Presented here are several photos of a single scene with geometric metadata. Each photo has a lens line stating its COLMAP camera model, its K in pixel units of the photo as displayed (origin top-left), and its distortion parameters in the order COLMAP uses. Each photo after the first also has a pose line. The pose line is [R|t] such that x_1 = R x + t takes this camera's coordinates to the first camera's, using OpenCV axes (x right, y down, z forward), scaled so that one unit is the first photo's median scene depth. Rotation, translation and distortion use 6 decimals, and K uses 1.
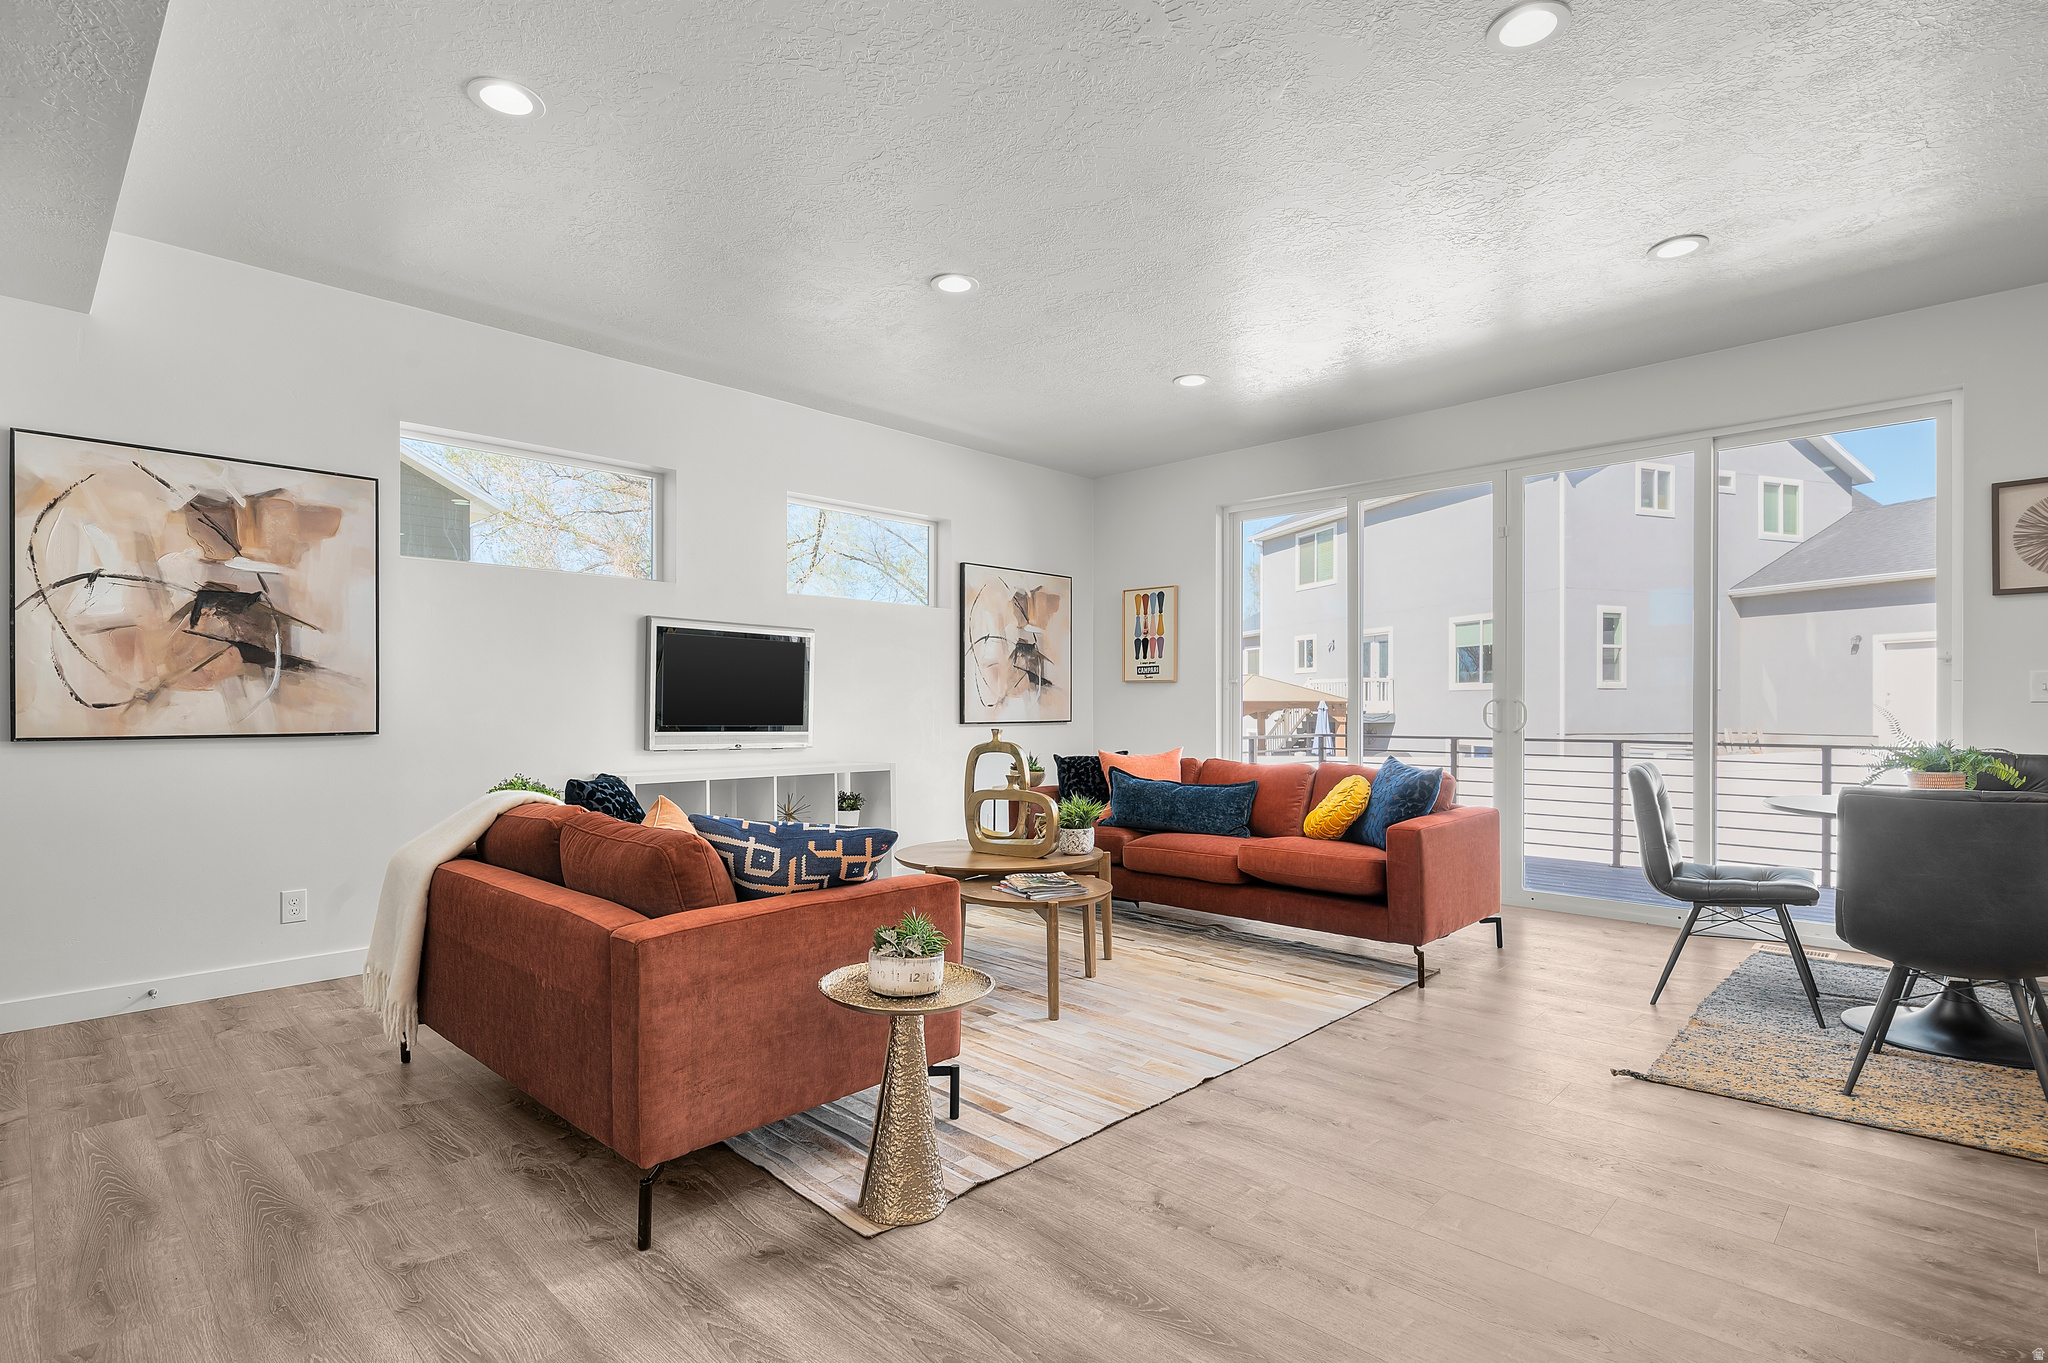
lens RADIAL K [[993.5, 0, 1073.6], [0, 993.5, 710.7], [0, 0, 1]] dist [0.003509, -0.001584]
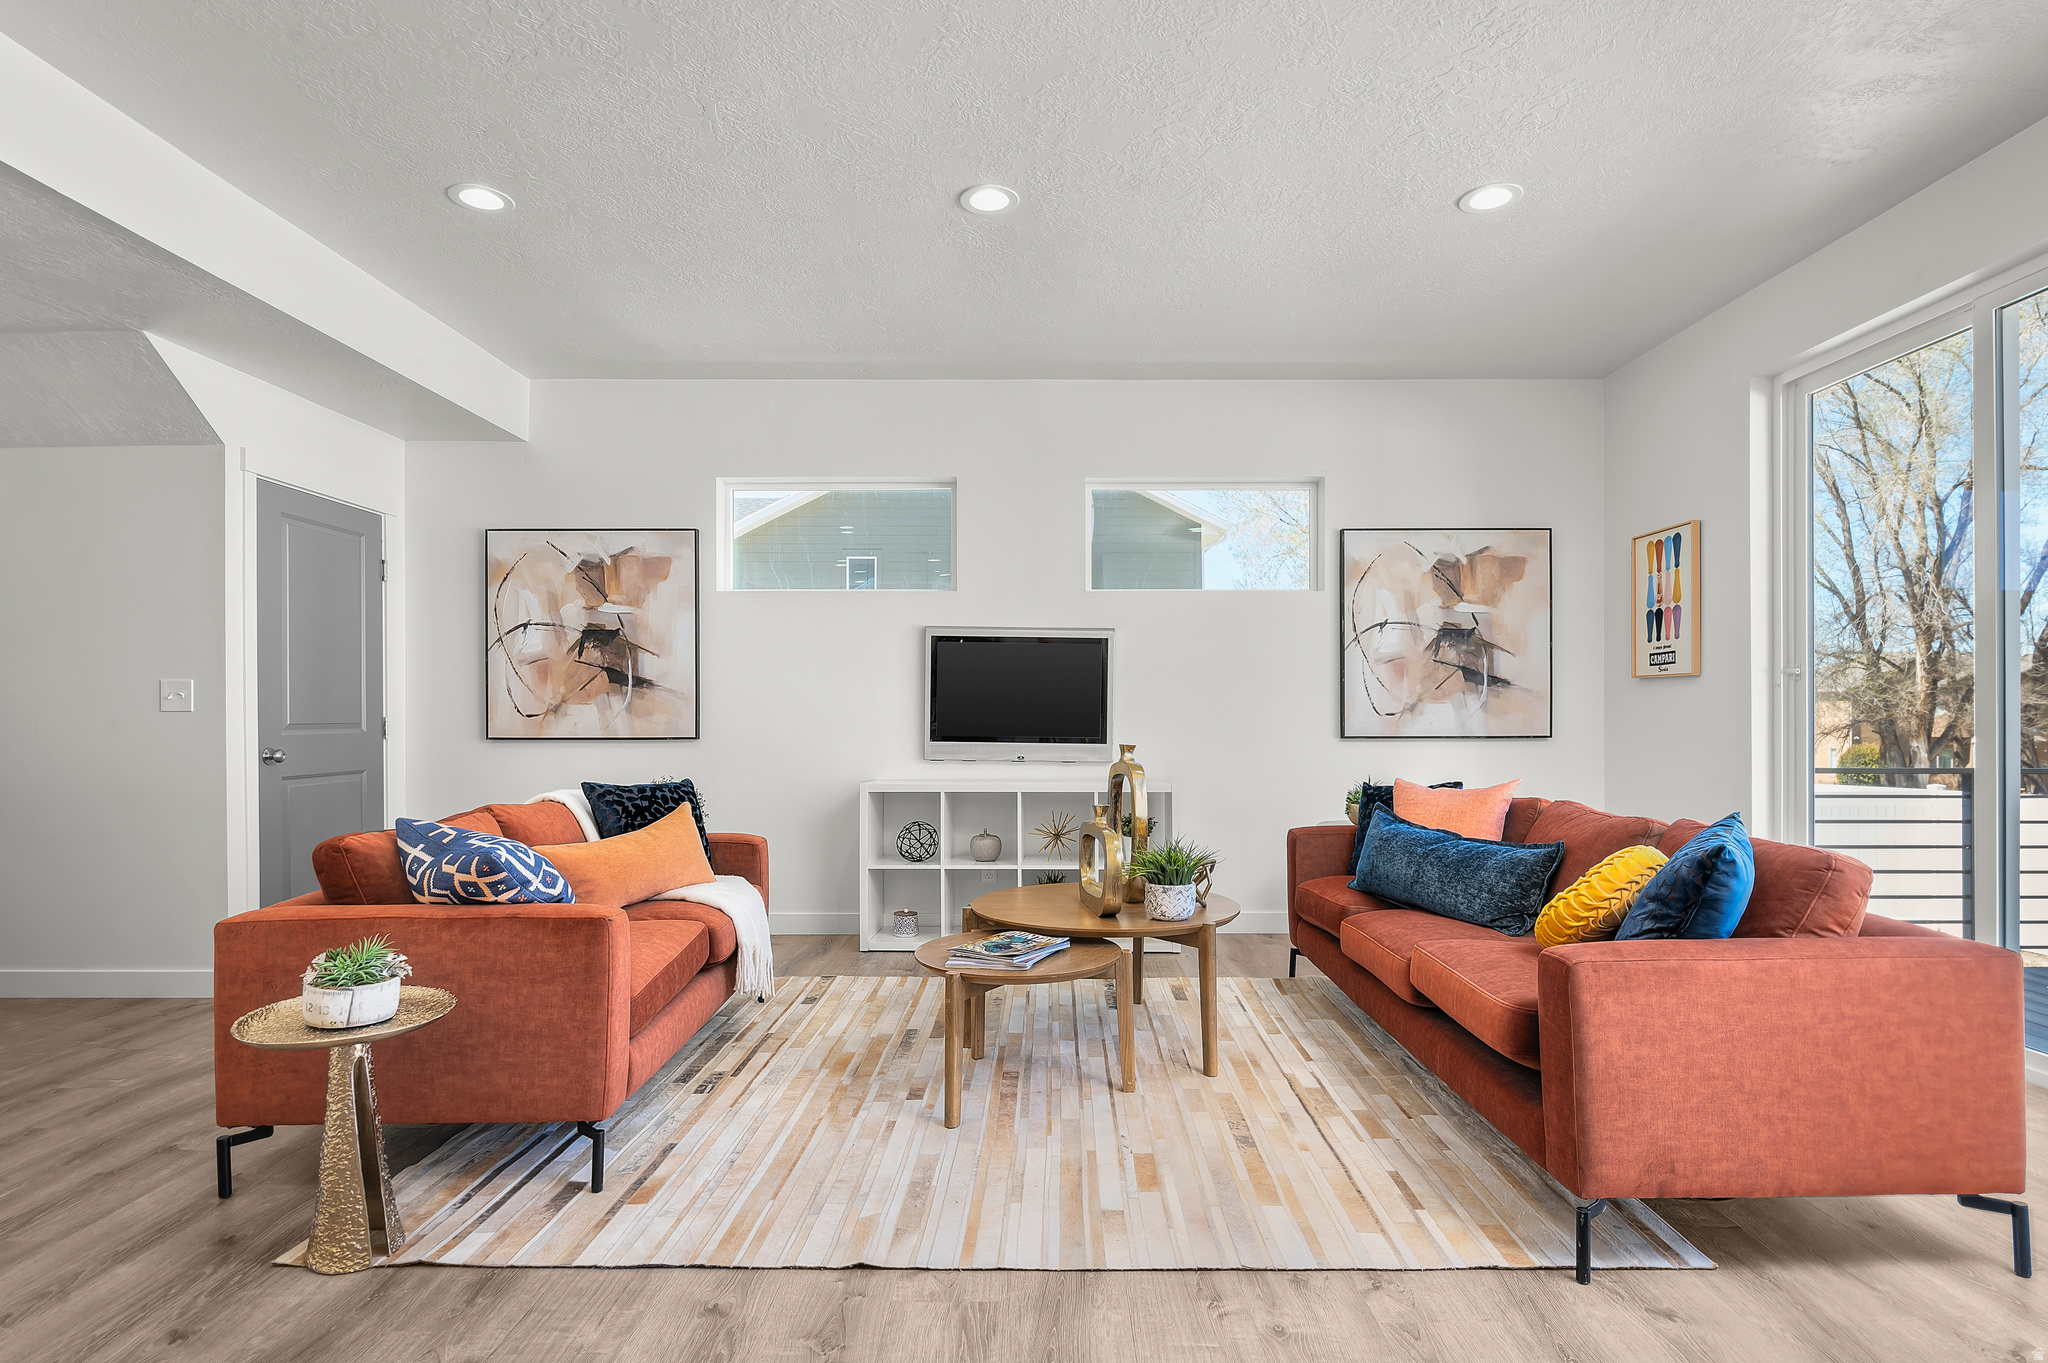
lens RADIAL K [[1064.0, 0, 1052.4], [0, 1064.0, 721.3], [0, 0, 1]] dist [0.003324, -0.001209]
pose [[0.680472, 0.002783, -0.732769, 0.514675], [-0.002269, 0.999996, 0.001690, -0.001221], [0.732771, 0.000512, 0.680476, 0.409203]]
